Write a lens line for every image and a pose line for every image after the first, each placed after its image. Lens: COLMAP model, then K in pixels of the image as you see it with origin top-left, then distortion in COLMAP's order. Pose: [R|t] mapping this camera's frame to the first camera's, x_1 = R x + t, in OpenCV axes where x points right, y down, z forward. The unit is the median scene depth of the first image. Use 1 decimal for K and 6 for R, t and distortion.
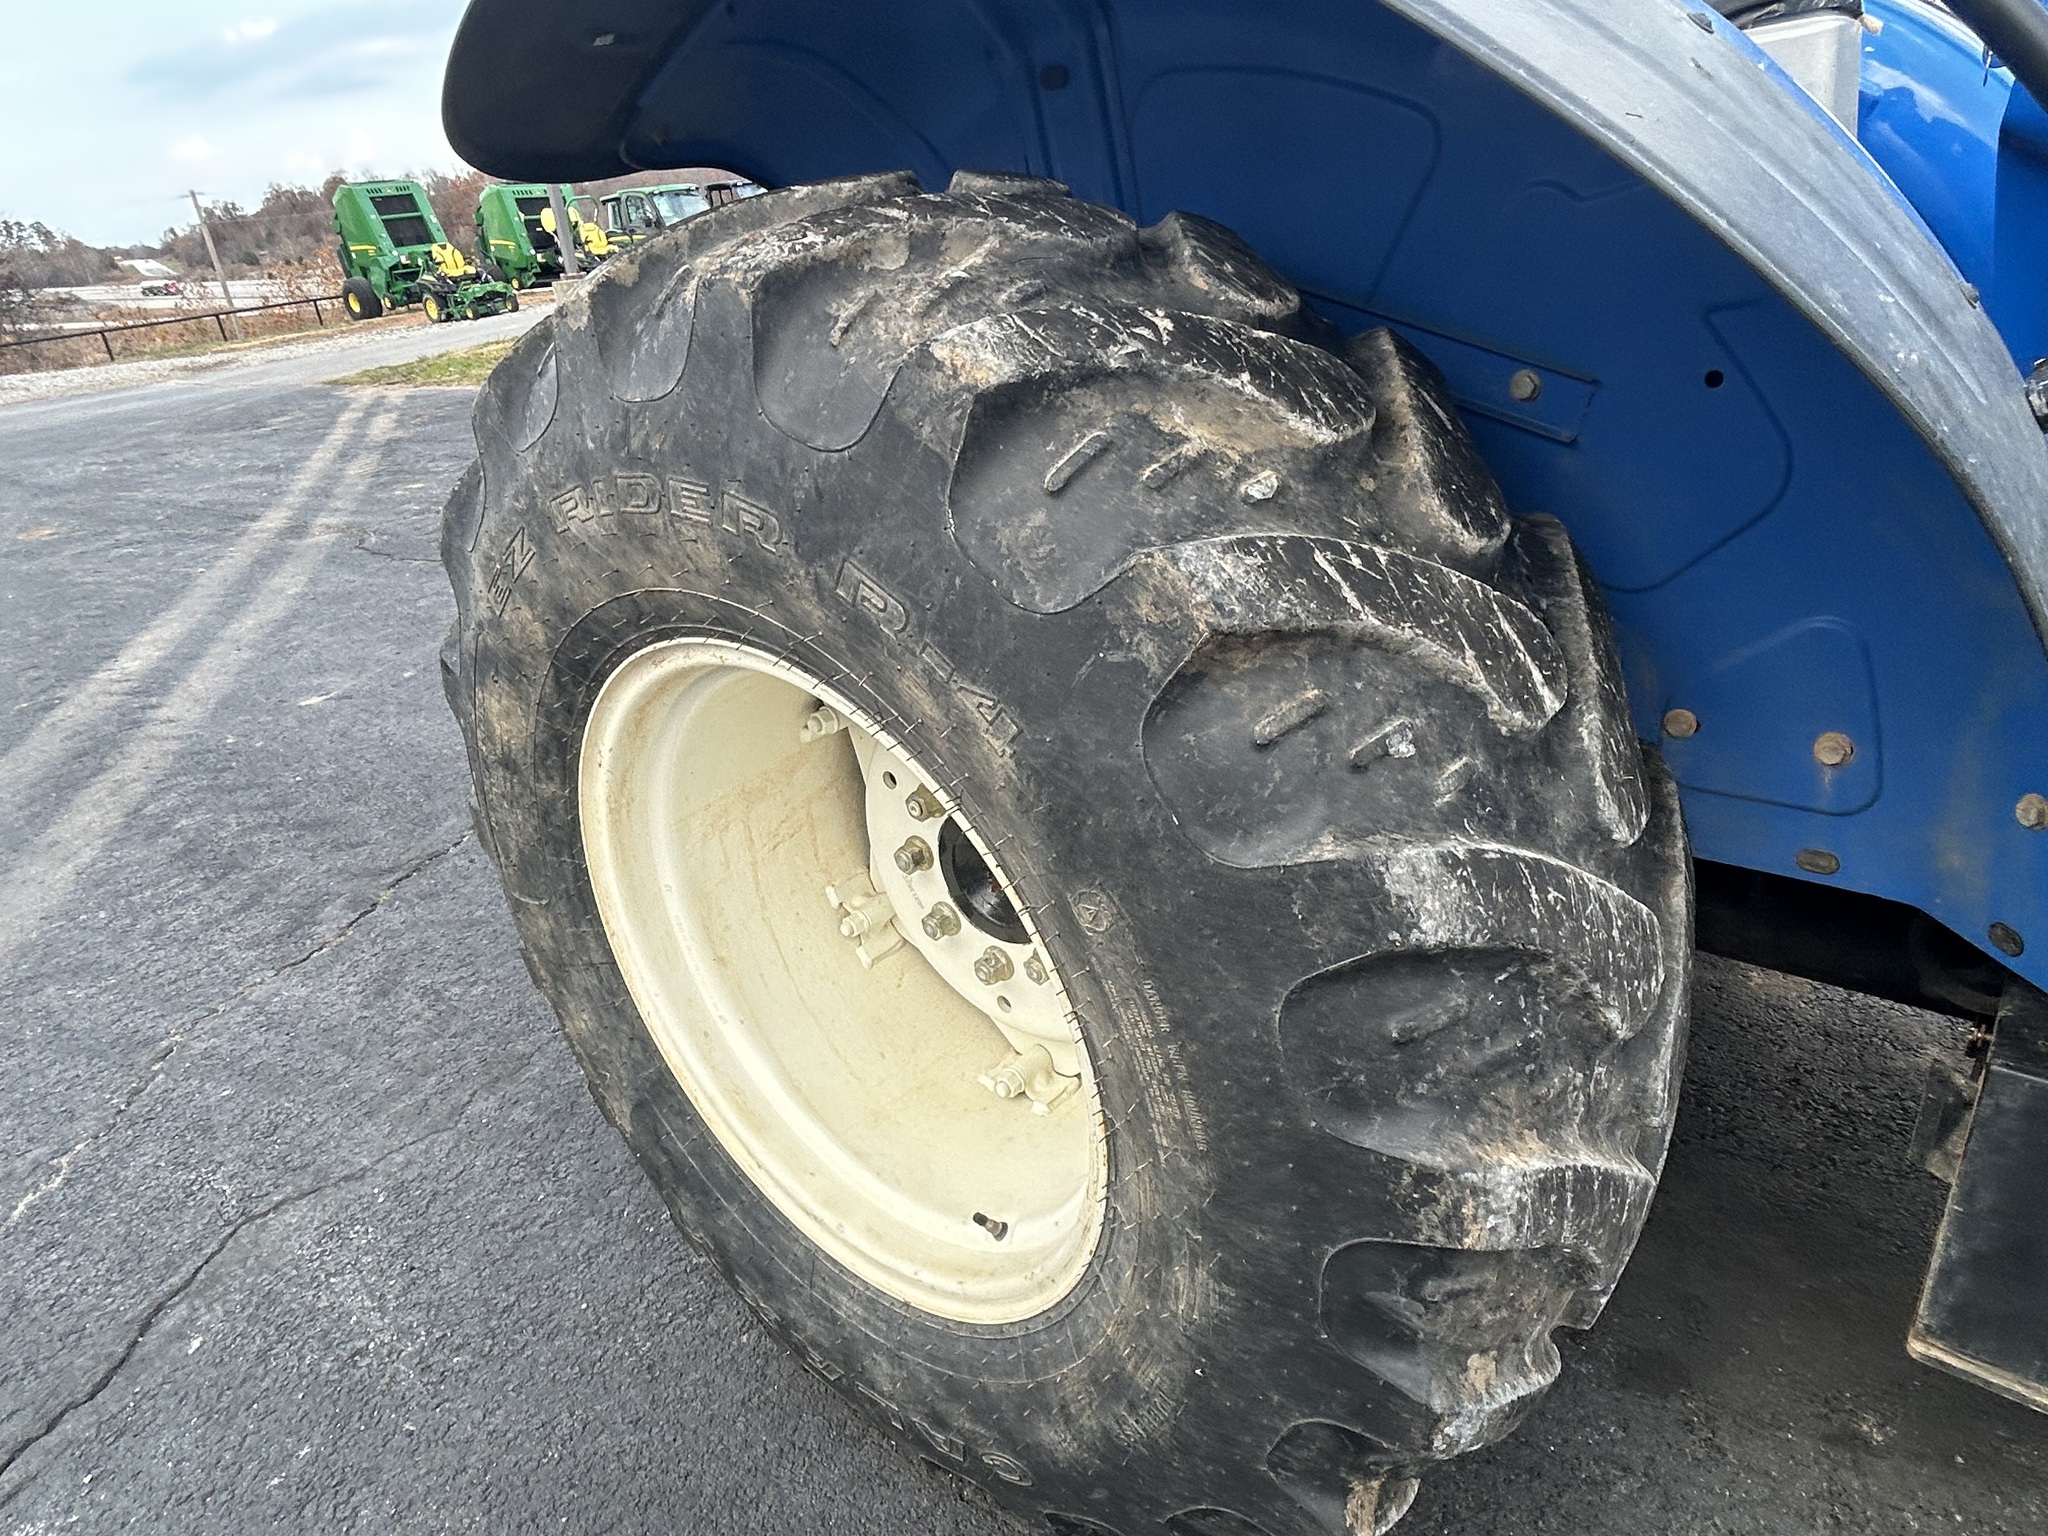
lens RADIAL K [[1239.7, 0, 1055.6], [0, 1239.7, 784.8], [0, 0, 1]] dist [-0.001521, 0.000326]
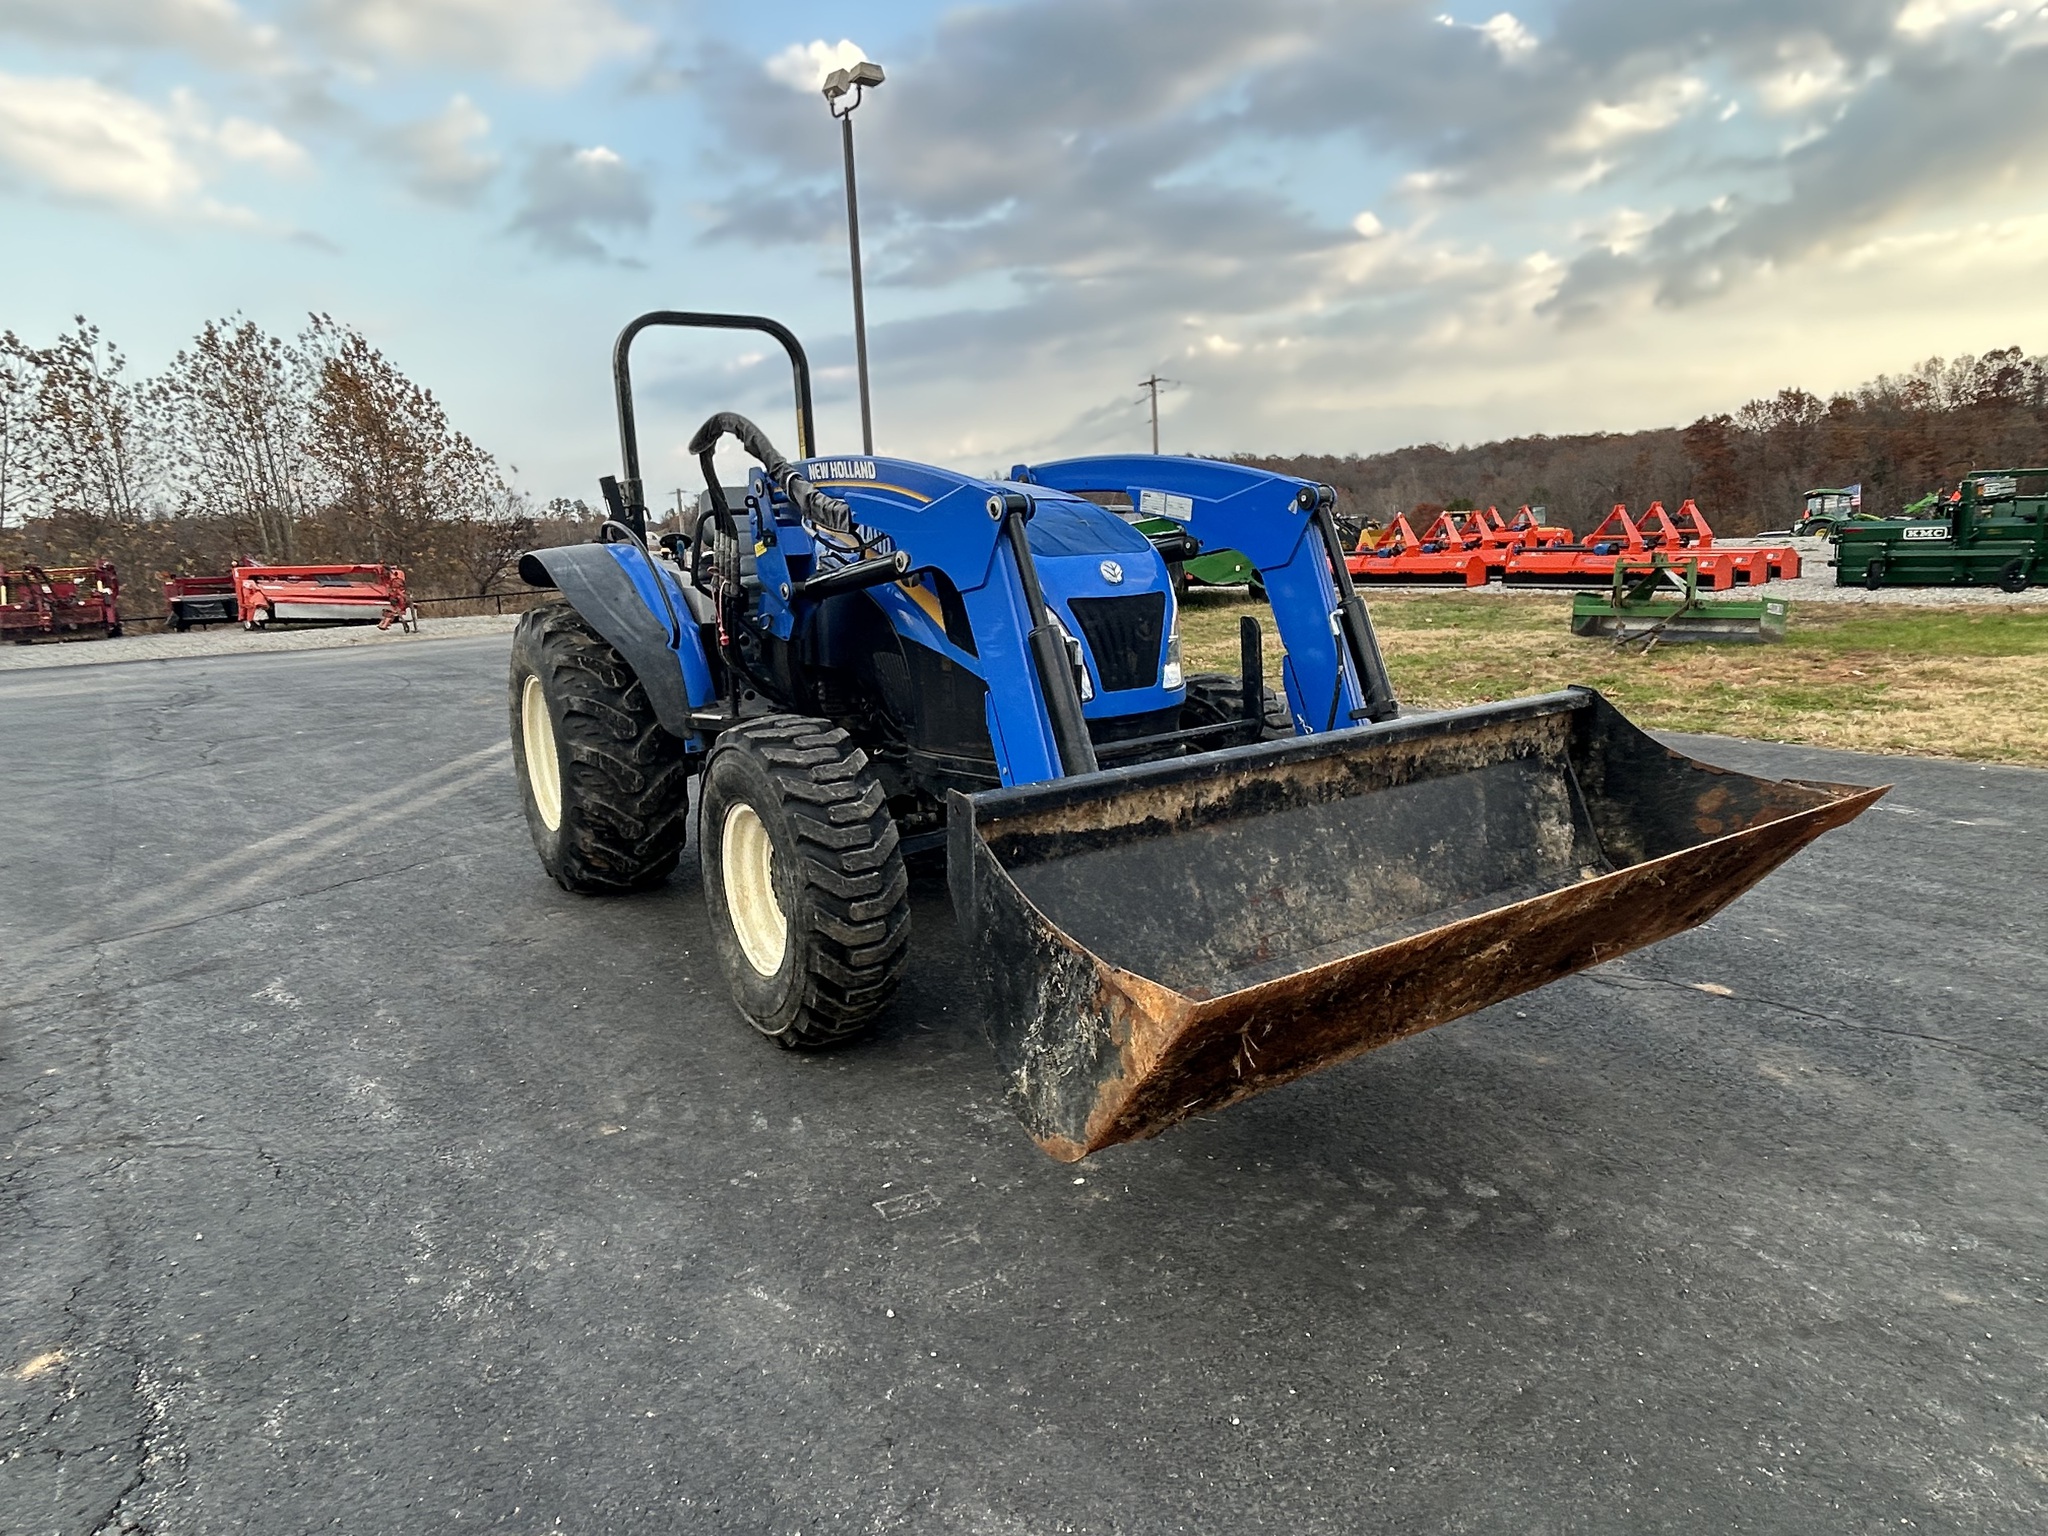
lens RADIAL K [[1240.2, 0, 1035.1], [0, 1240.2, 775.8], [0, 0, 1]] dist [0.000390, 0.001788]
pose [[0.954798, 0.101586, -0.279359, 2.911569], [-0.162752, 0.965067, -0.205321, 0.914810], [0.248743, 0.241507, 0.937977, -2.950365]]
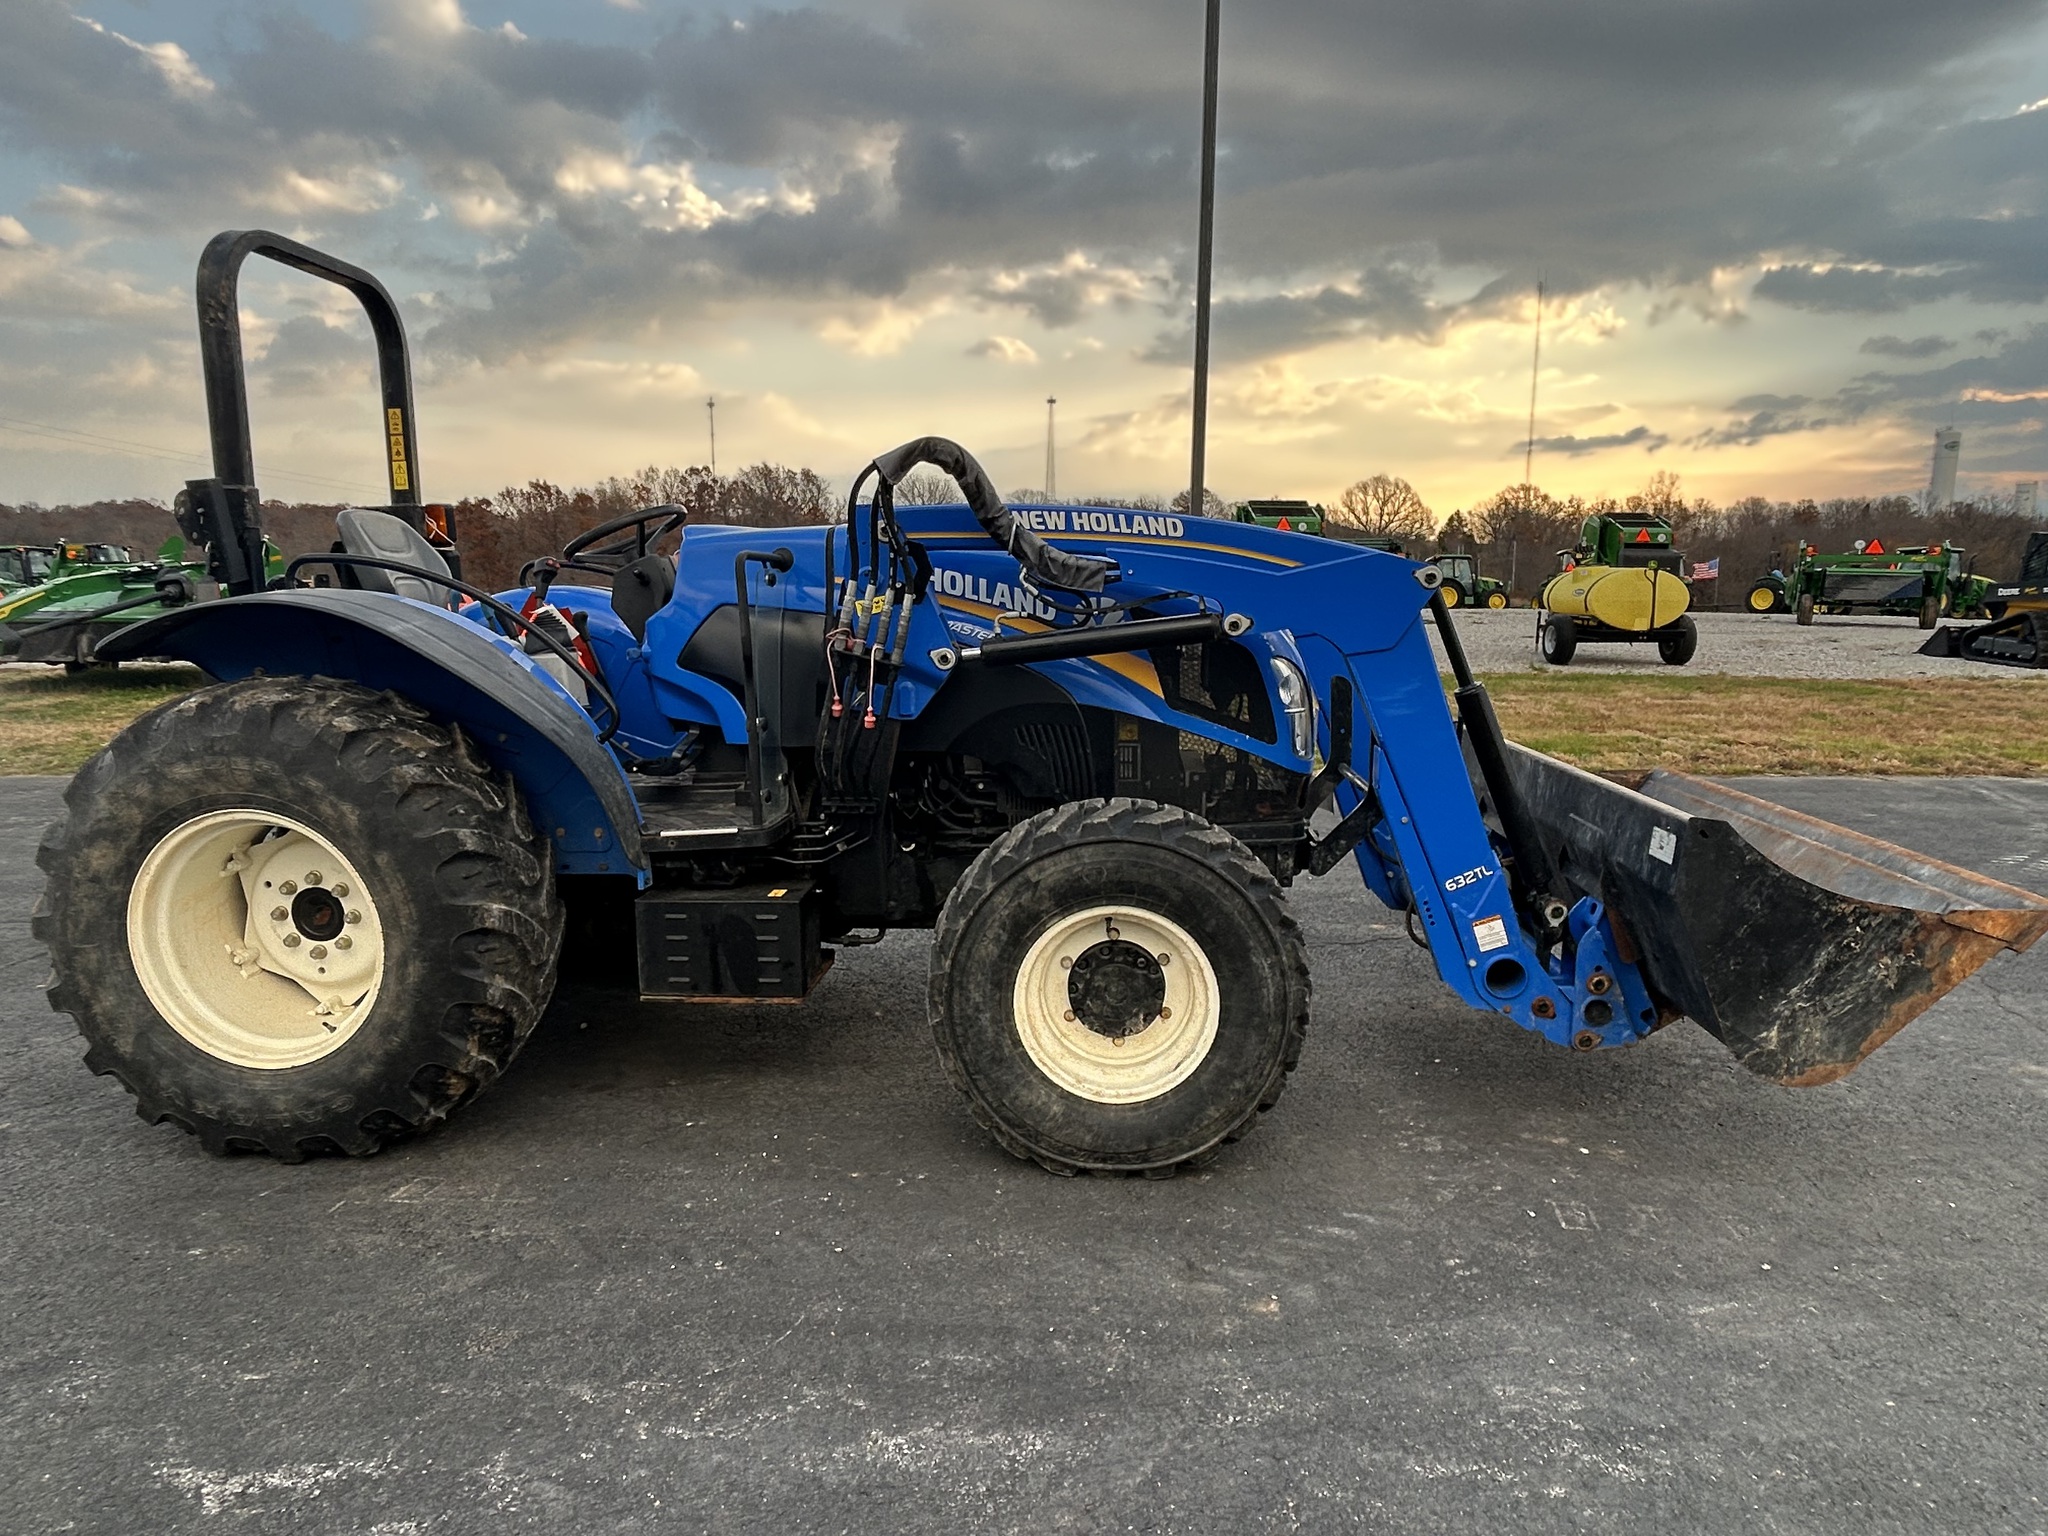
lens RADIAL K [[1244.9, 0, 1021.2], [0, 1244.9, 778.2], [0, 0, 1]] dist [-0.003467, -0.002232]
pose [[0.816756, -0.005153, 0.576960, -0.400250], [0.182768, 0.950777, -0.250239, 0.829727], [-0.547271, 0.309834, 0.777495, -2.217135]]
